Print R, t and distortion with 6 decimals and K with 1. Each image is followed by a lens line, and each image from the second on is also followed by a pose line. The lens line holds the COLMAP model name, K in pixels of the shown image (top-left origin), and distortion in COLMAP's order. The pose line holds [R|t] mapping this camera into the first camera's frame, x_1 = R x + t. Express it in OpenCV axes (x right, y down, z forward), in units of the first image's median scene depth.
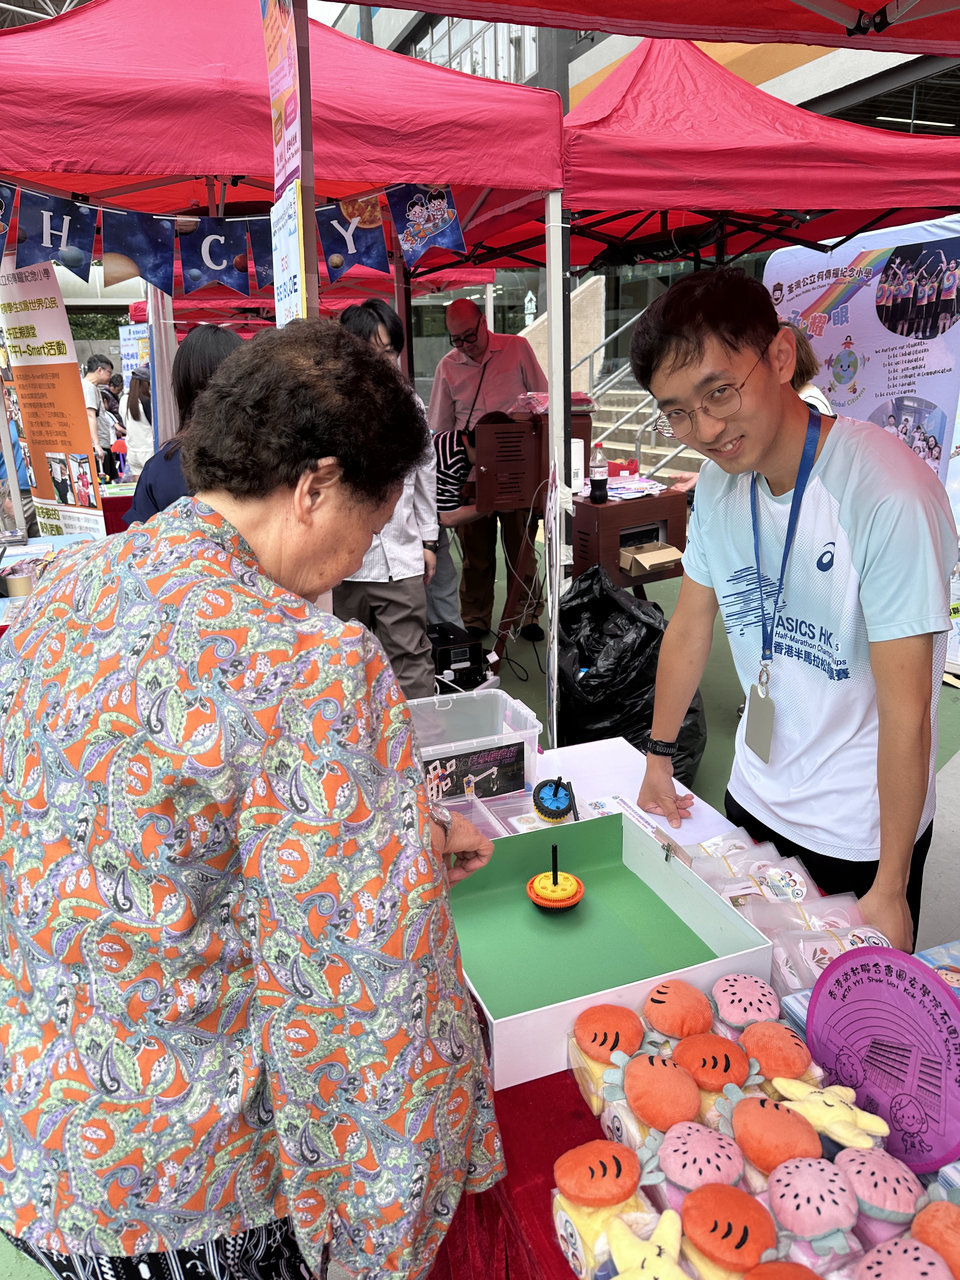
lens RADIAL K [[884.3, 0, 480.7], [0, 884.3, 600.4], [0, 0, 1]] dist [0.045349, -0.062301]
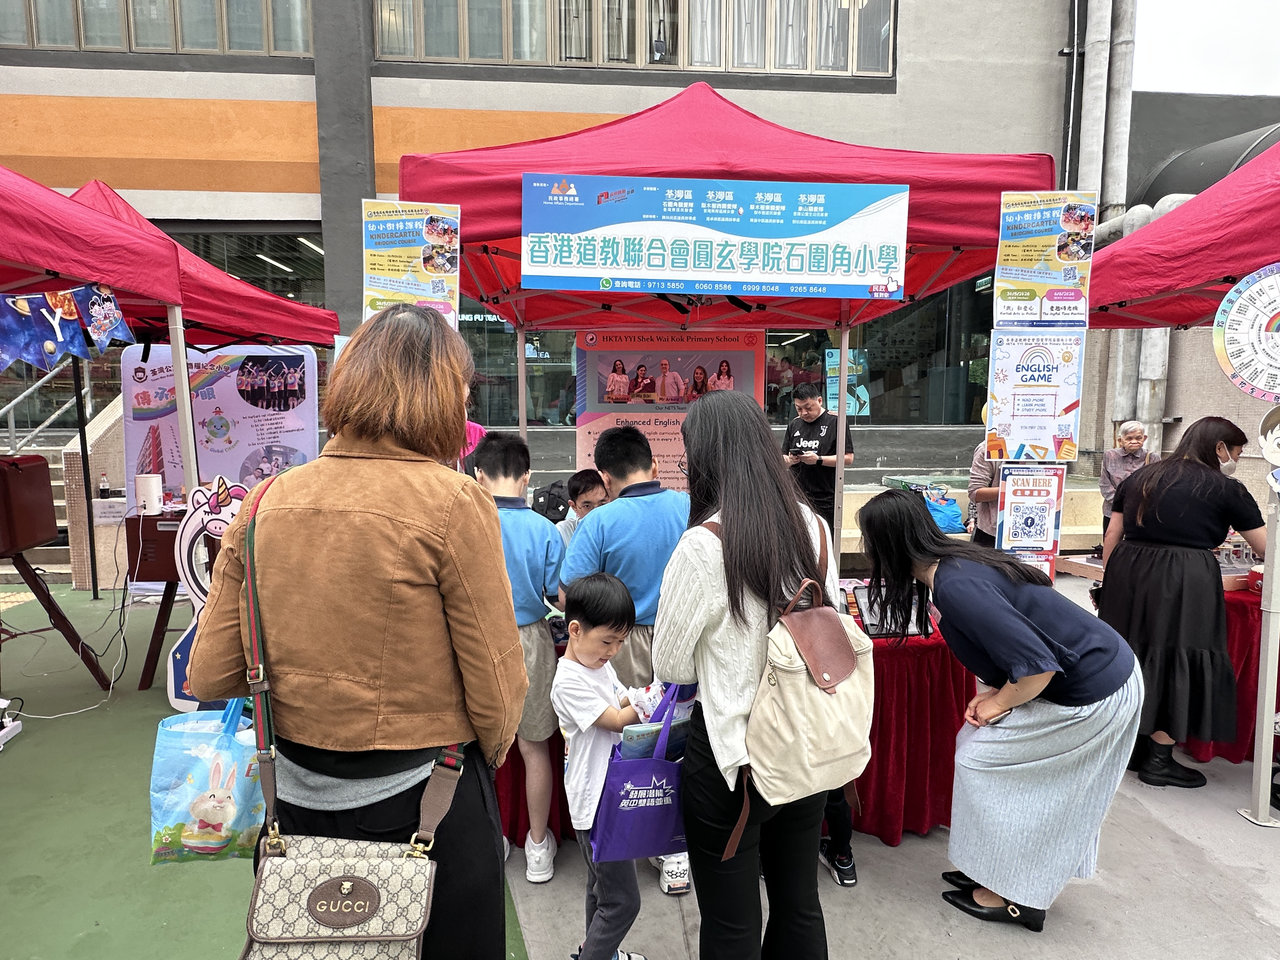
lens RADIAL K [[656.6, 0, 628.7], [0, 656.6, 488.7], [0, 0, 1]] dist [-0.008183, 0.003898]
pose [[0.311057, -0.076776, 0.947285, -0.470559], [0.233969, 0.972242, 0.001970, -0.003599], [-0.921142, 0.221023, 0.320386, 0.039956]]
